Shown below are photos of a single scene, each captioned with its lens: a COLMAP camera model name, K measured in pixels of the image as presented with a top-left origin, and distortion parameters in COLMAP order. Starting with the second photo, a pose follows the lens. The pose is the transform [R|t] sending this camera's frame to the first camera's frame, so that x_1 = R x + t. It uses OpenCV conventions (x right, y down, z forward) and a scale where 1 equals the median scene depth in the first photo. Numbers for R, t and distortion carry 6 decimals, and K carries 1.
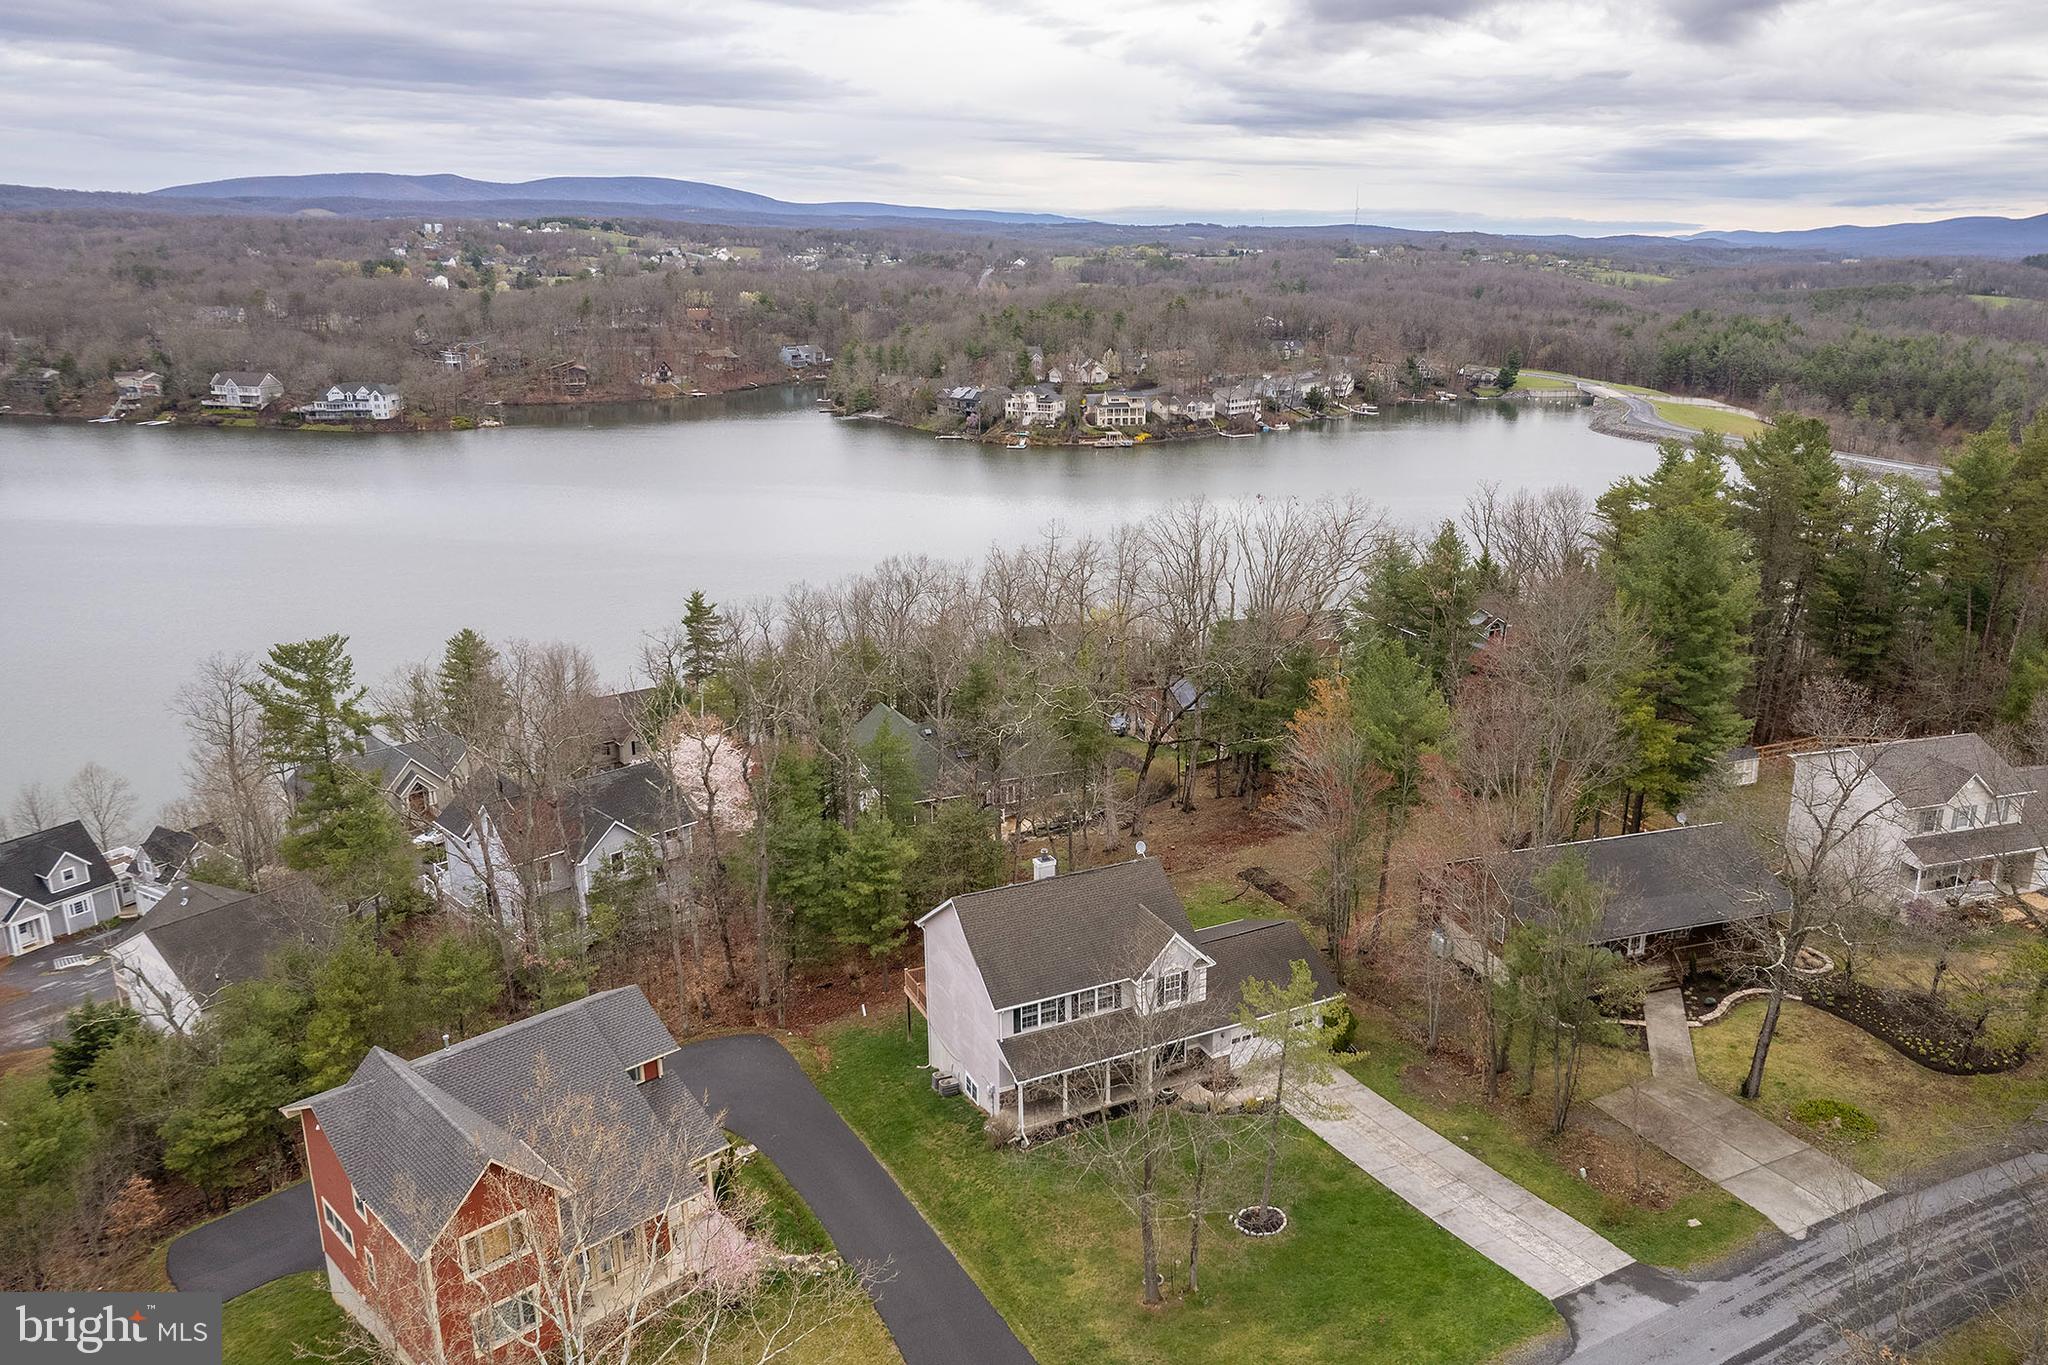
lens RADIAL K [[1542.0, 0, 1198.0], [0, 1542.0, 642.2], [0, 0, 1]] dist [-0.012369, -0.053338]
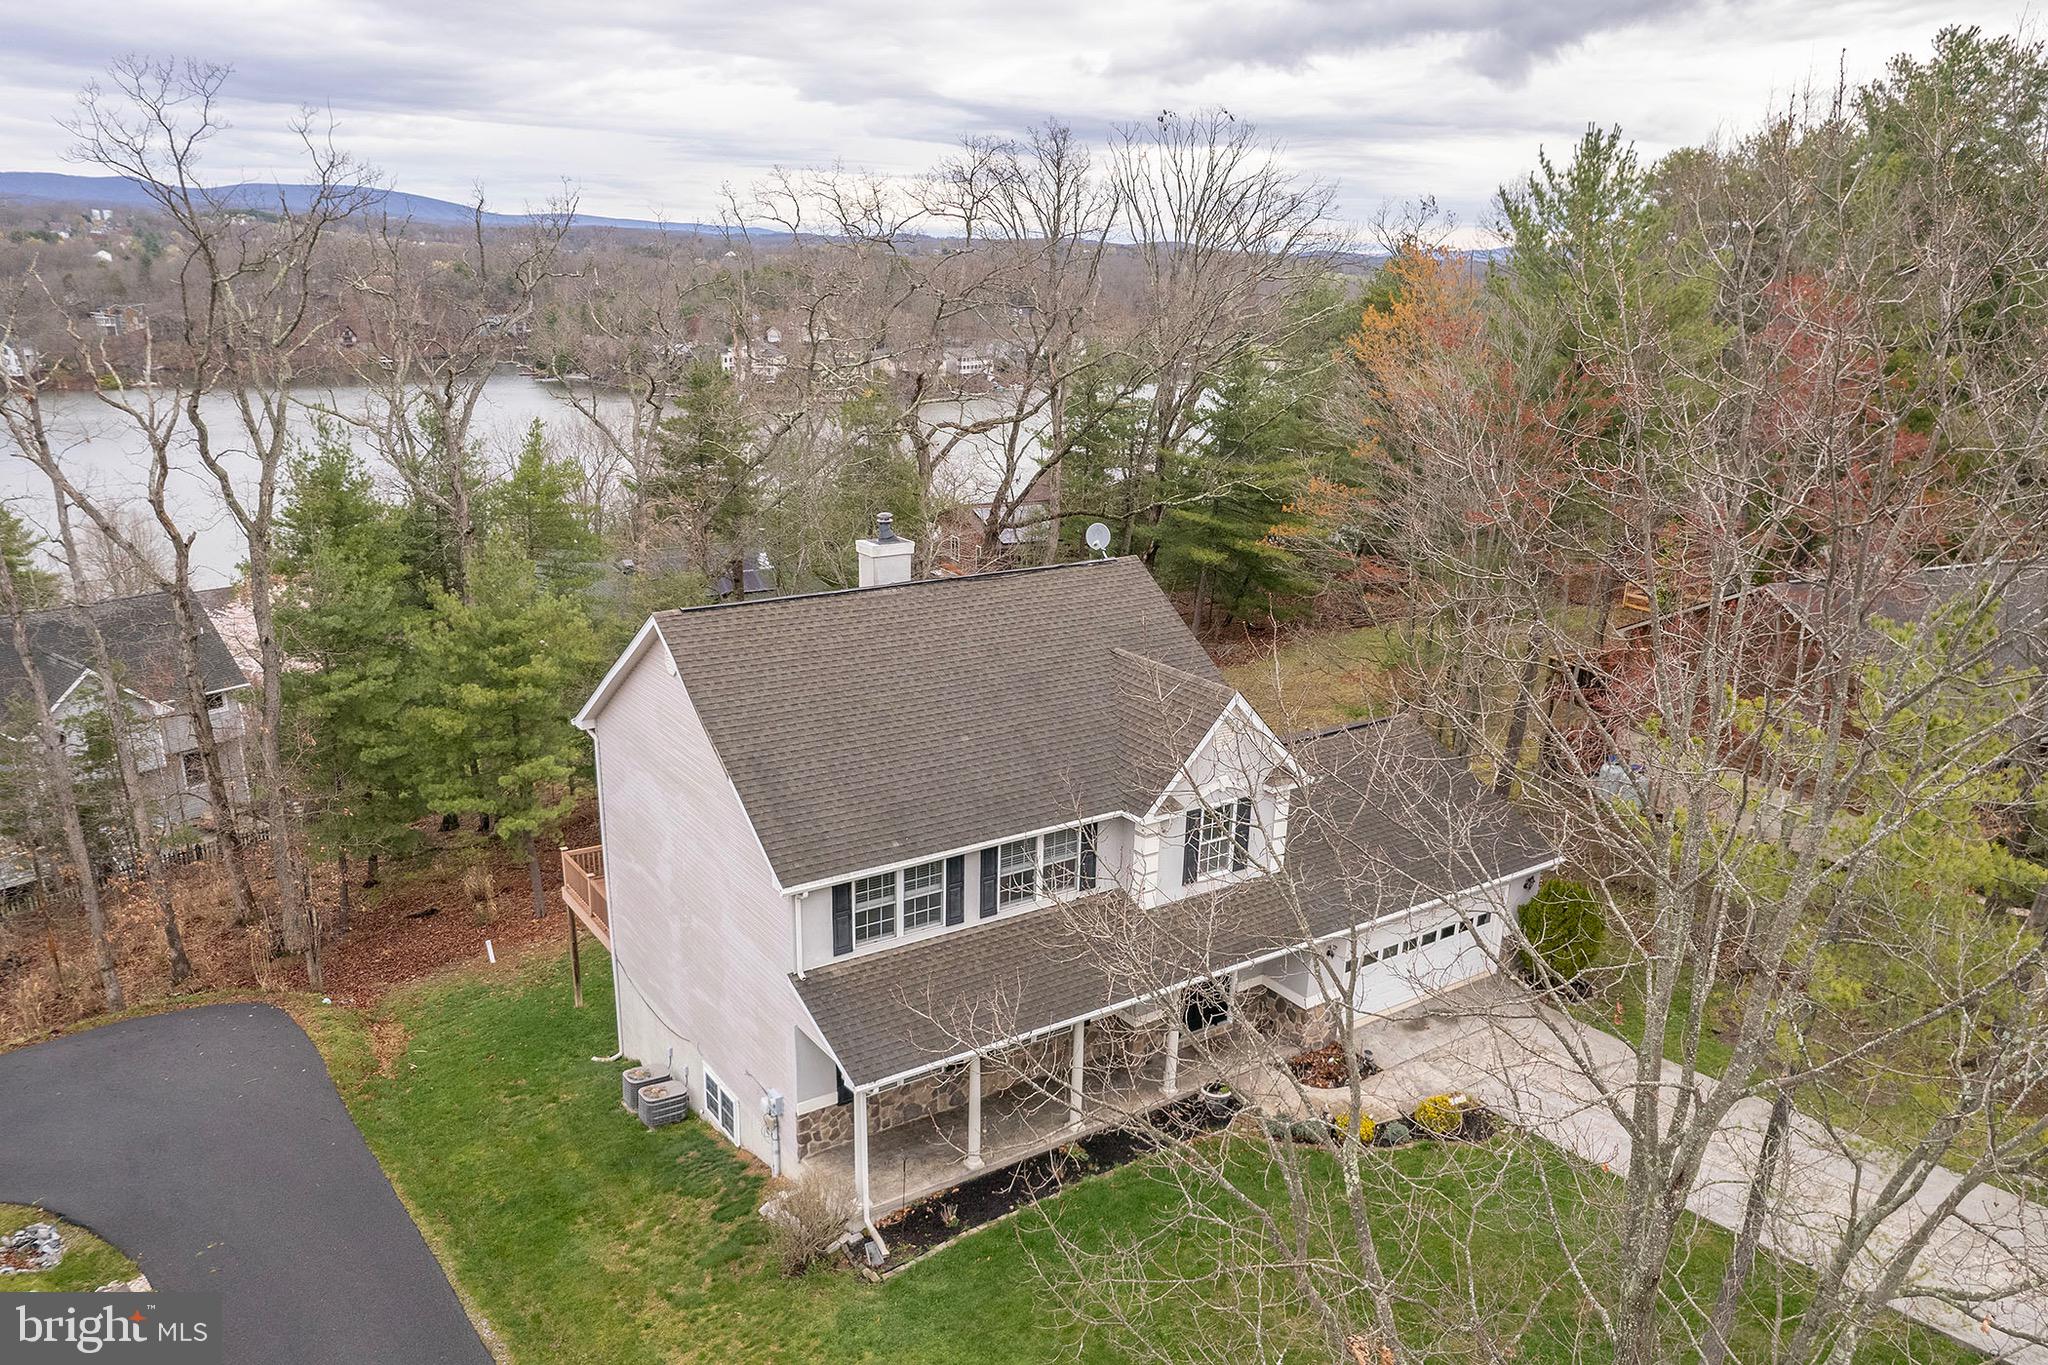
lens RADIAL K [[1476.2, 0, 1024.0], [0, 1476.2, 682.5], [0, 0, 1]] dist [-0.051658, 0.004757]
pose [[0.996794, -0.020967, 0.077208, -0.016054], [0.019639, 0.999647, 0.017919, 0.029407], [-0.077557, -0.016345, 0.996854, 0.103565]]
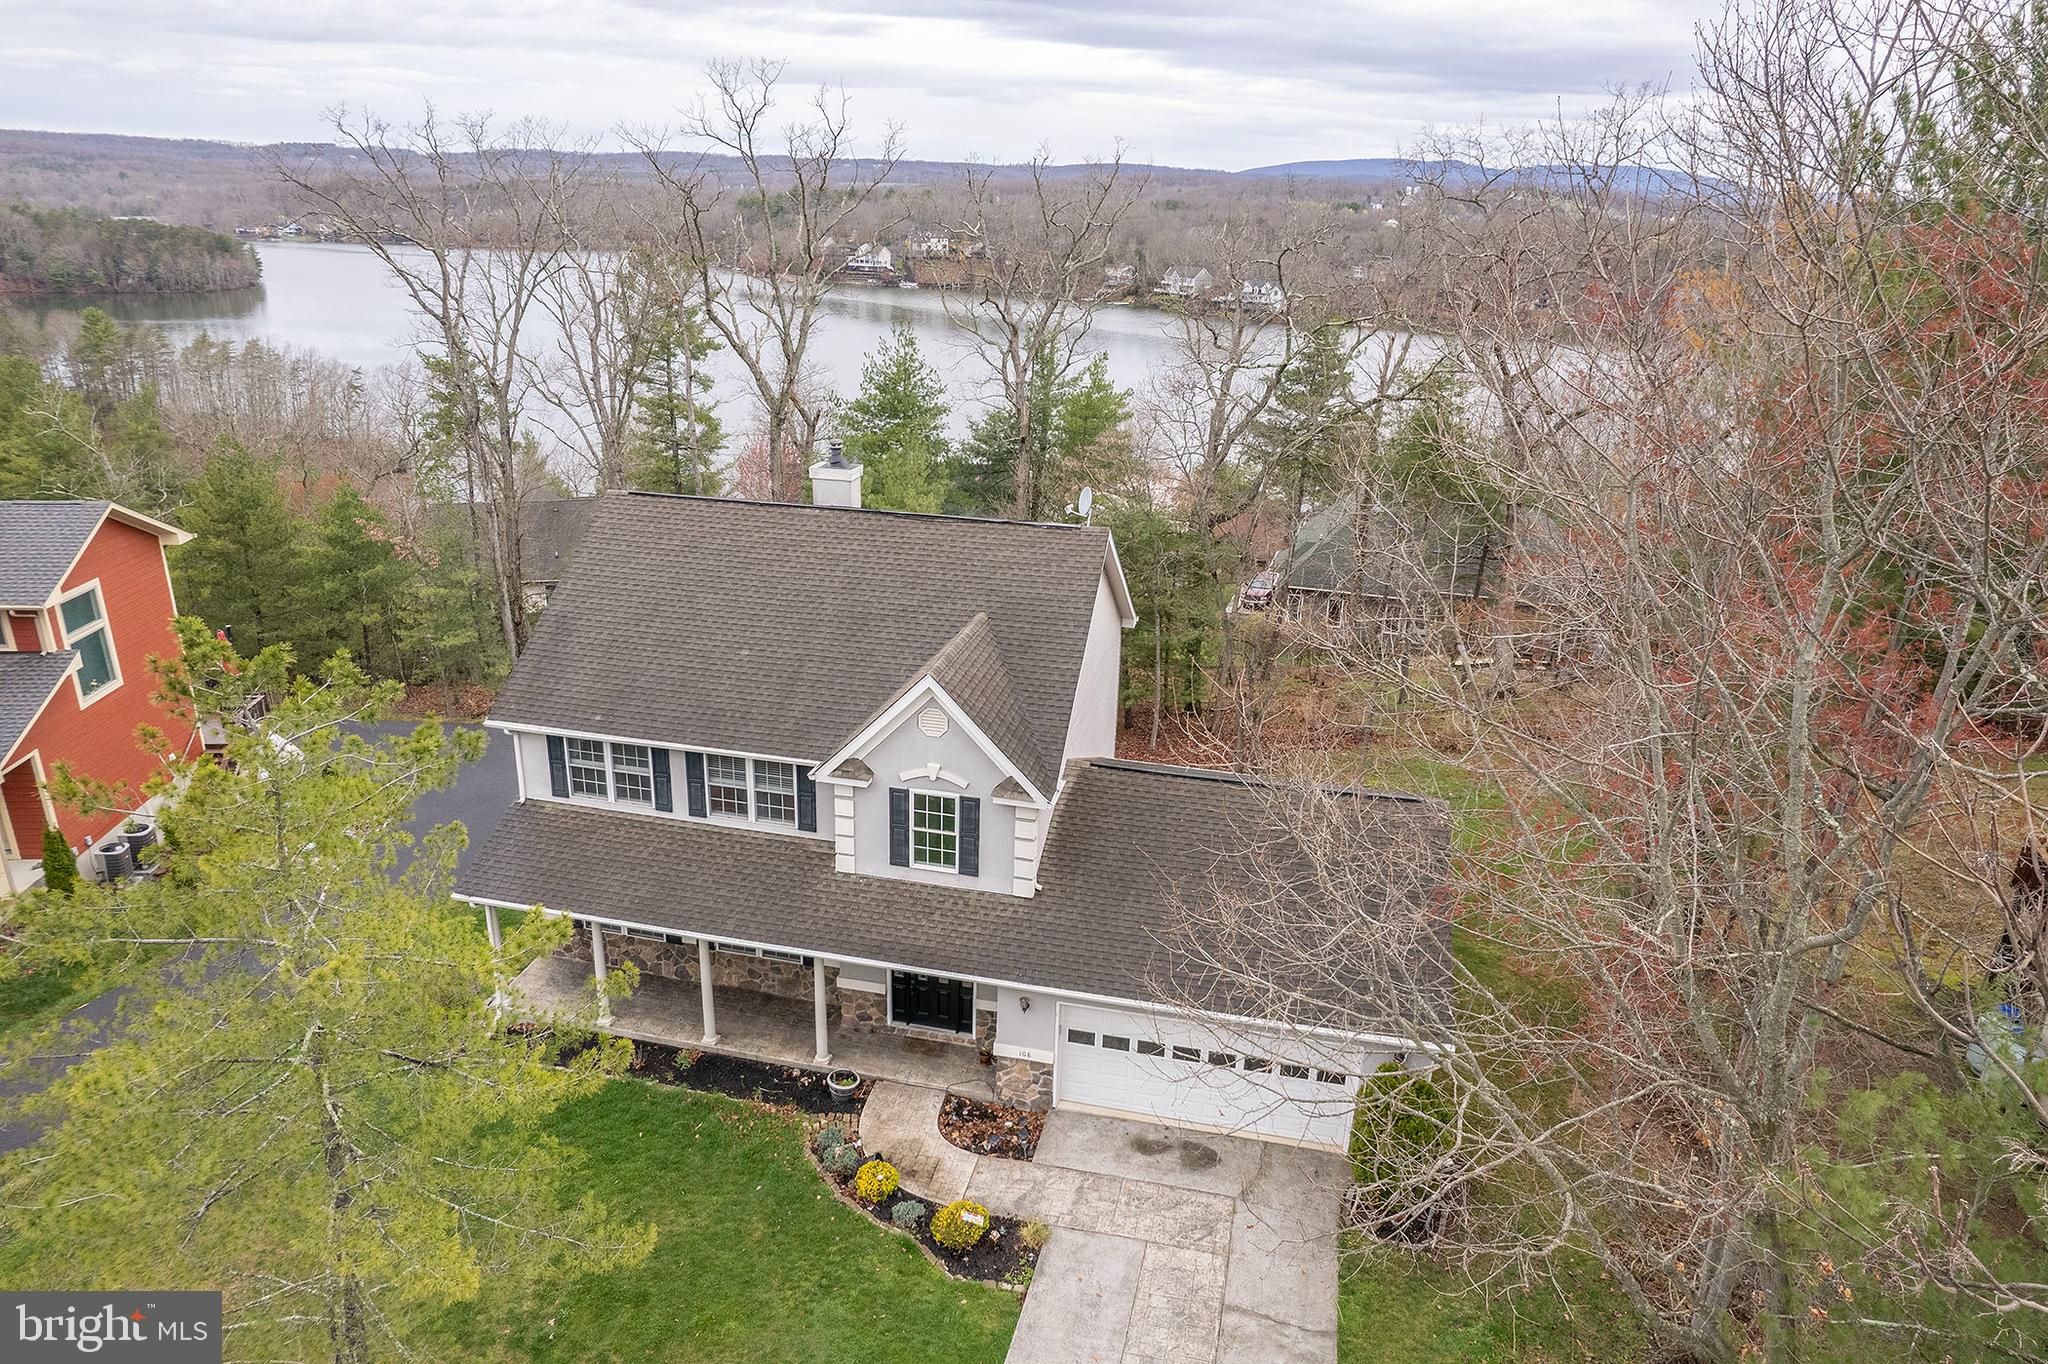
lens RADIAL K [[1327.7, 0, 1035.2], [0, 1327.7, 729.9], [0, 0, 1]] dist [-0.059794, 0.048826]
pose [[0.735110, 0.255459, -0.627976, 0.032291], [-0.191476, 0.966811, 0.169155, 0.024053], [0.650347, -0.004105, 0.759626, 0.130029]]
